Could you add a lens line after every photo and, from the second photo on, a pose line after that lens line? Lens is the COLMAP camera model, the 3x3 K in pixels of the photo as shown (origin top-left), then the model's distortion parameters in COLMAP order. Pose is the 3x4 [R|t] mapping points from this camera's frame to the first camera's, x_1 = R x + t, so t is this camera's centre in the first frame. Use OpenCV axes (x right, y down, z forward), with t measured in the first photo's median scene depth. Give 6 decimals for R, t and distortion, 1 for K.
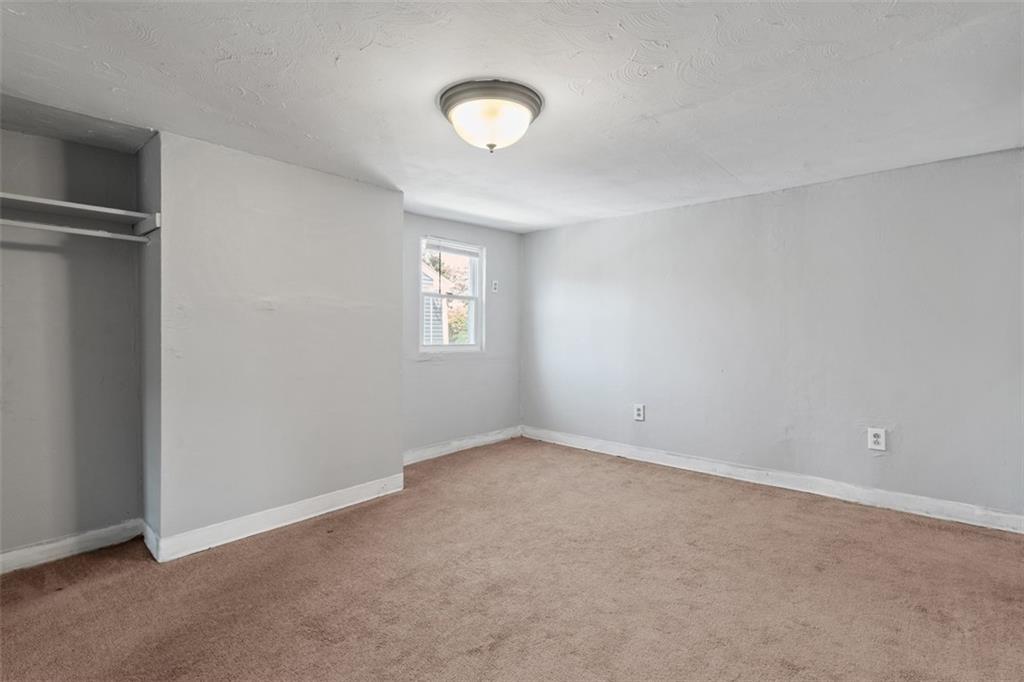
lens RADIAL K [[468.8, 0, 516.3], [0, 468.8, 338.4], [0, 0, 1]] dist [0.008147, 0.001165]
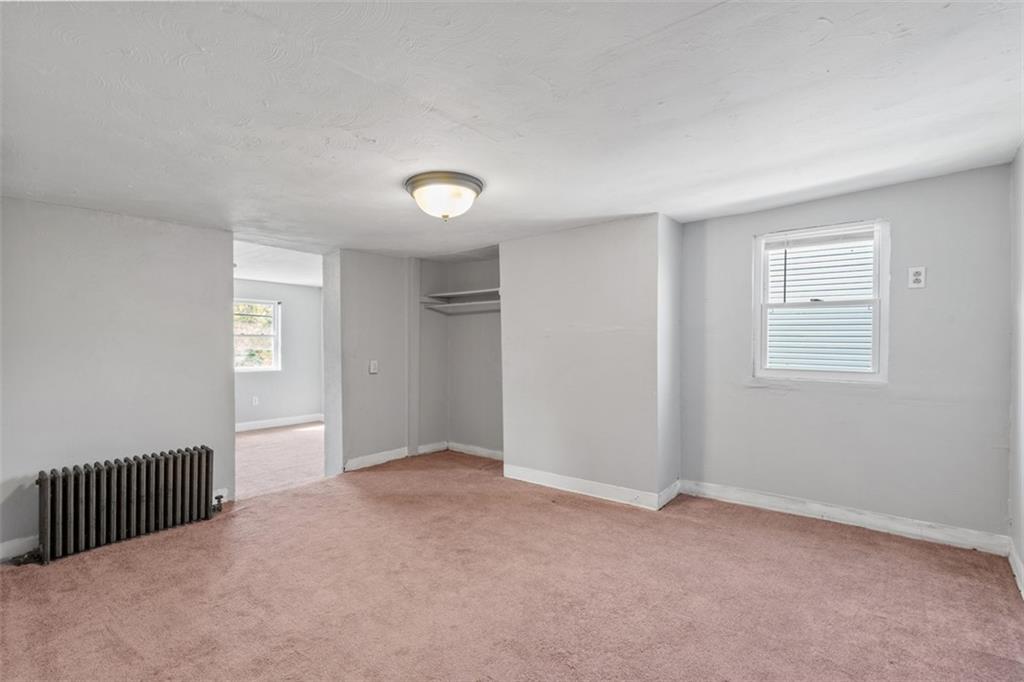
lens RADIAL K [[468.8, 0, 515.4], [0, 468.8, 340.2], [0, 0, 1]] dist [0.008147, 0.001165]
pose [[0.063318, 0.001158, -0.997993, 0.622169], [-0.007192, 0.999974, 0.000704, -0.032858], [0.997967, 0.007133, 0.063324, 0.538012]]
